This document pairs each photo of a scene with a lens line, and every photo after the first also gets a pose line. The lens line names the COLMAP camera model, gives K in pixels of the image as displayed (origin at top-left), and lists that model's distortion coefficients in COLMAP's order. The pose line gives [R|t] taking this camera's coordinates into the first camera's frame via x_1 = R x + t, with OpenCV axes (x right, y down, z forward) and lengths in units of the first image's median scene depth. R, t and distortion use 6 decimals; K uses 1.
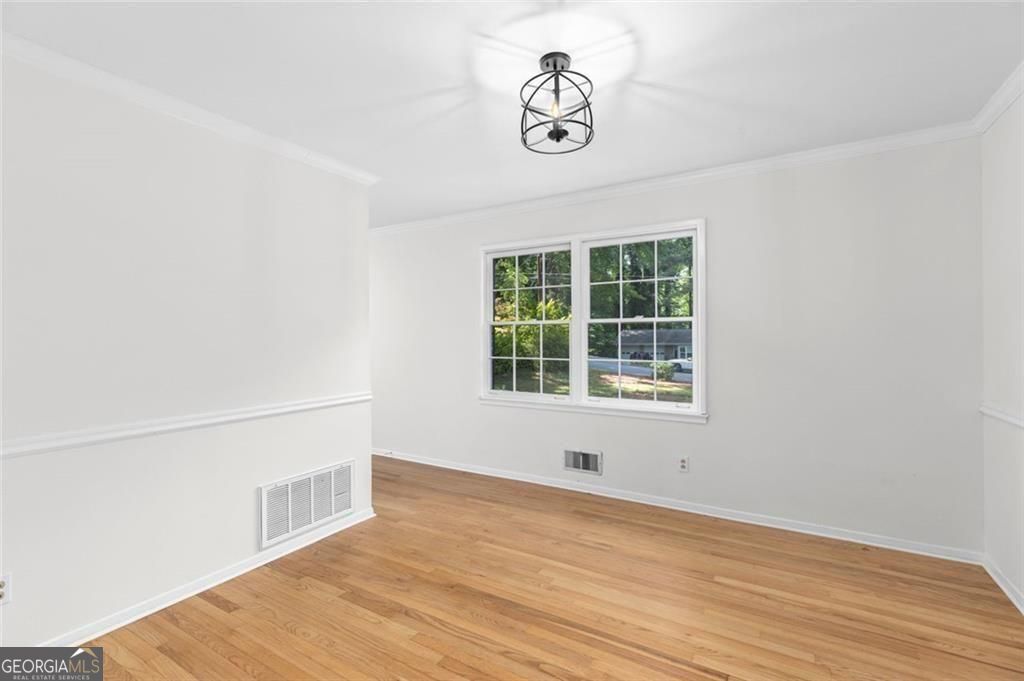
lens RADIAL K [[461.4, 0, 510.6], [0, 461.4, 334.4], [0, 0, 1]] dist [0.001129, 0.000137]
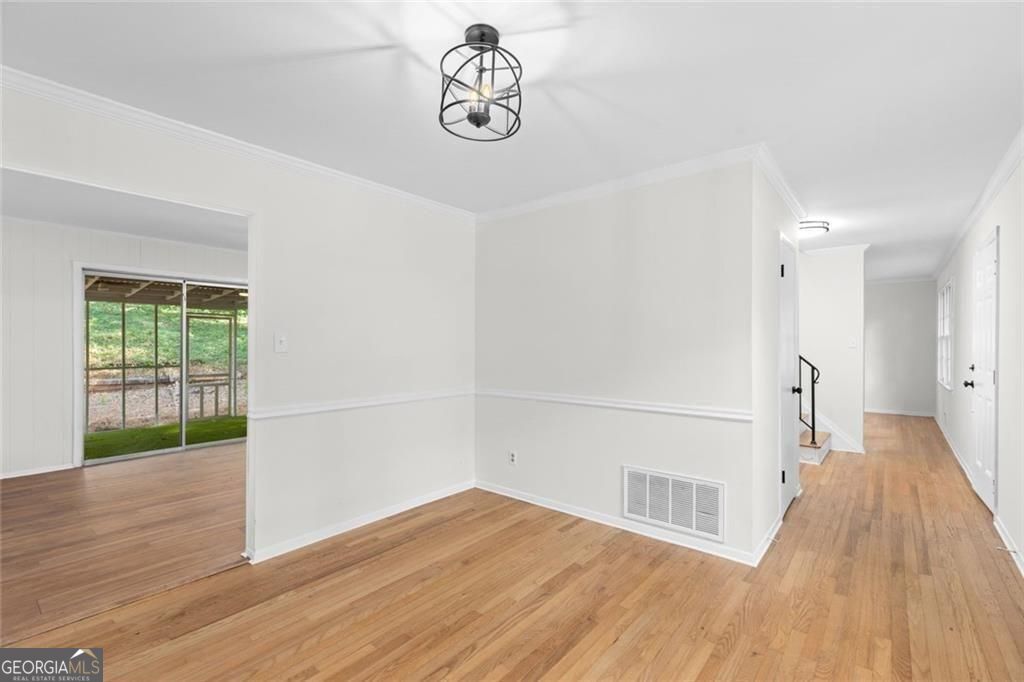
lens RADIAL K [[473.4, 0, 523.4], [0, 473.4, 343.0], [0, 0, 1]] dist [-0.001641, -0.000257]
pose [[-0.153800, 0.002419, -0.988099, 0.744382], [-0.000249, 0.999997, 0.002487, -0.000093], [0.988102, 0.000628, -0.153799, 0.927191]]
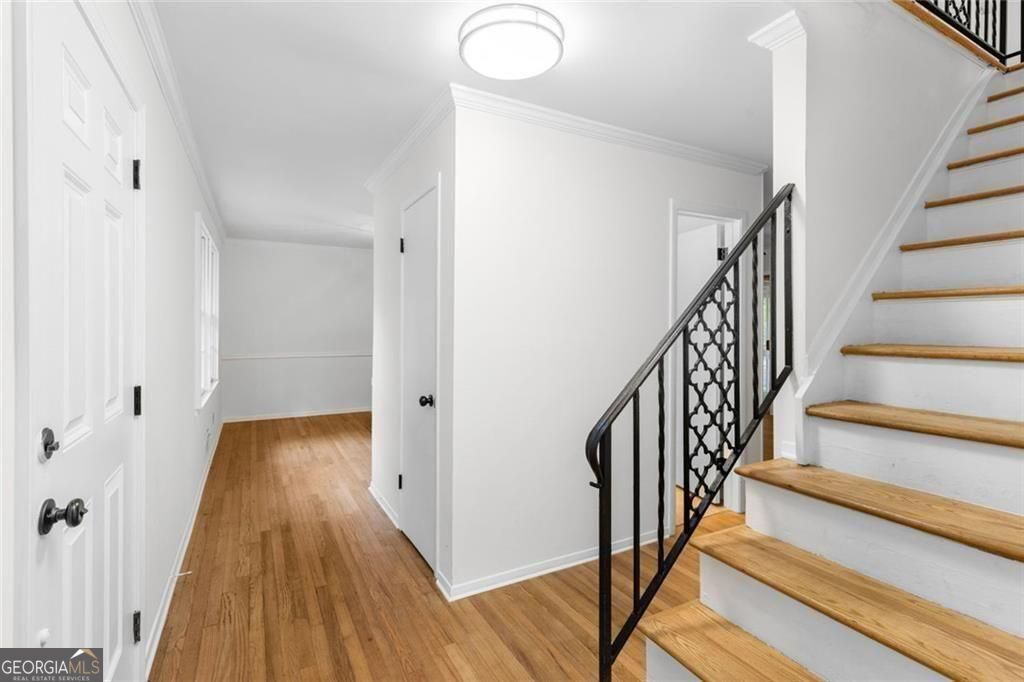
lens RADIAL K [[461.4, 0, 510.6], [0, 461.4, 334.9], [0, 0, 1]] dist [0.001129, 0.000137]
pose [[-0.851238, -0.011358, 0.524657, -1.530018], [-0.003237, 0.999860, 0.016394, -0.020005], [-0.524770, 0.012257, -0.851156, 2.289898]]
